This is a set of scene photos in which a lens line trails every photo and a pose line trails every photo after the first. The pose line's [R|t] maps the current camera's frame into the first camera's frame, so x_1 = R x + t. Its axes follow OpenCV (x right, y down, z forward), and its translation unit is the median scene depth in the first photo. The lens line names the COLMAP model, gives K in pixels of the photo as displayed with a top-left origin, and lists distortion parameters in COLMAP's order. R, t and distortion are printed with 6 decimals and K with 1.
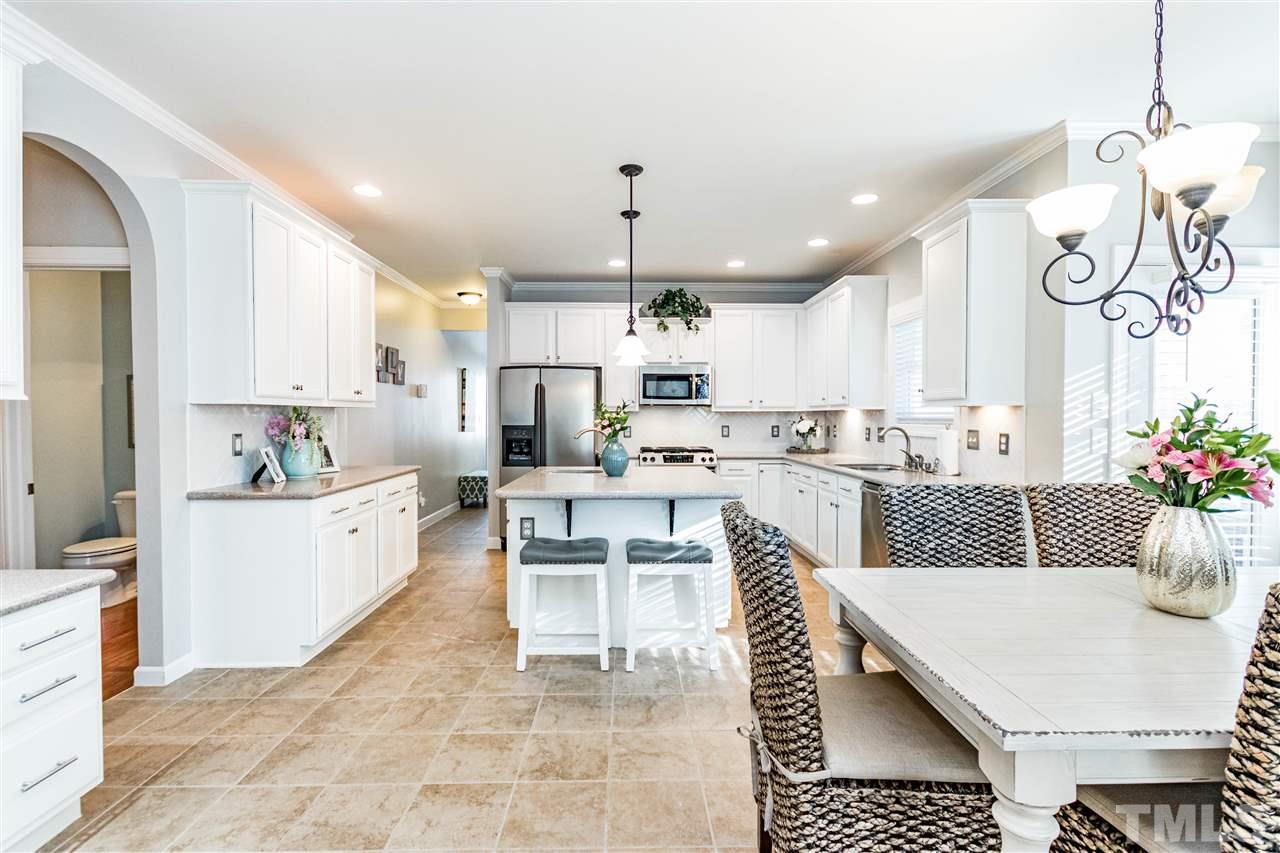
lens RADIAL K [[584.6, 0, 639.4], [0, 584.6, 425.4], [0, 0, 1]] dist [-0.001262, -0.003439]
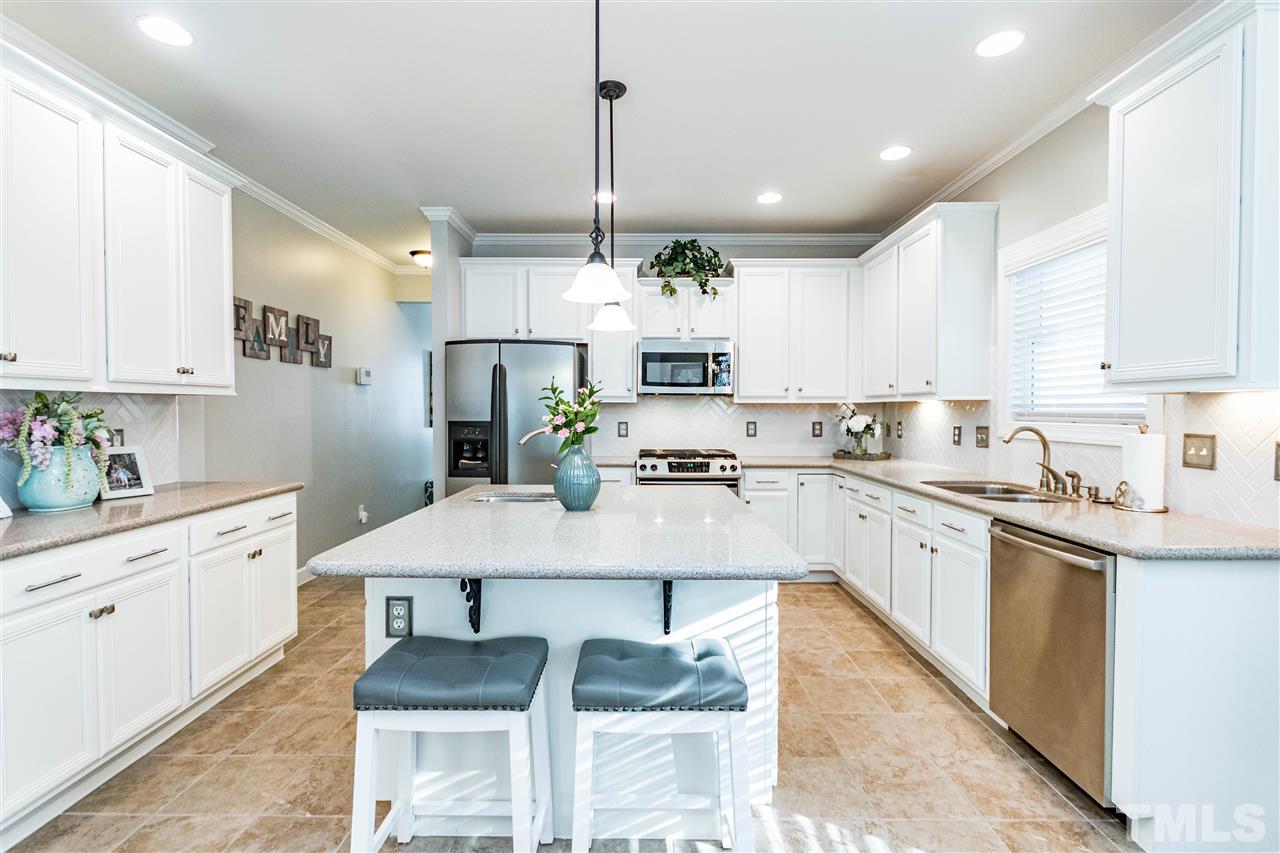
lens RADIAL K [[584.6, 0, 641.4], [0, 584.6, 421.7], [0, 0, 1]] dist [-0.001262, -0.003439]
pose [[0.999706, 0.003126, -0.024033, 0.028135], [-0.002984, 0.999978, 0.005965, -0.004813], [0.024051, -0.005892, 0.999693, 0.302747]]
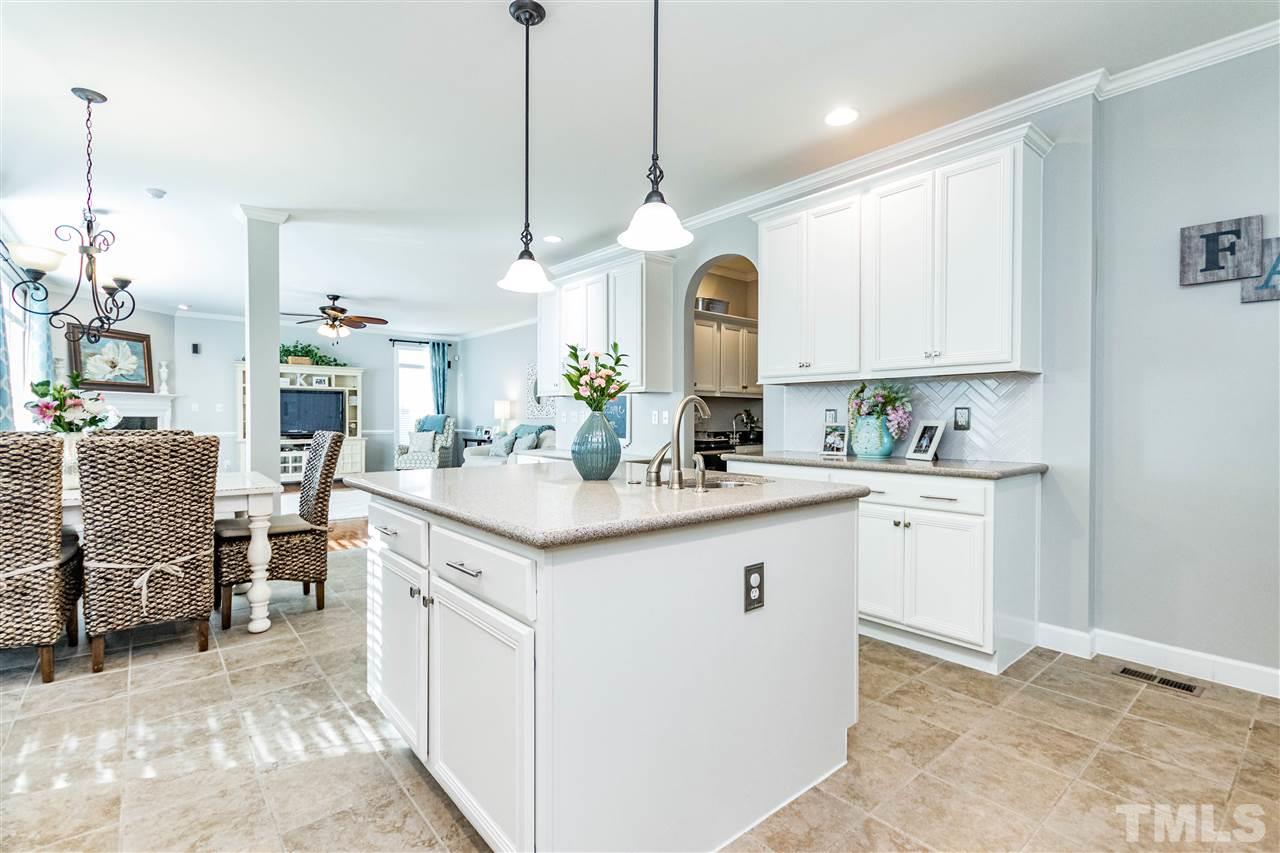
lens RADIAL K [[584.6, 0, 644.4], [0, 584.6, 424.2], [0, 0, 1]] dist [-0.001262, -0.003439]
pose [[-0.783527, 0.007679, -0.621310, 0.211732], [-0.007197, 0.999744, 0.021434, 0.013536], [0.621316, 0.021266, -0.783271, 1.124140]]
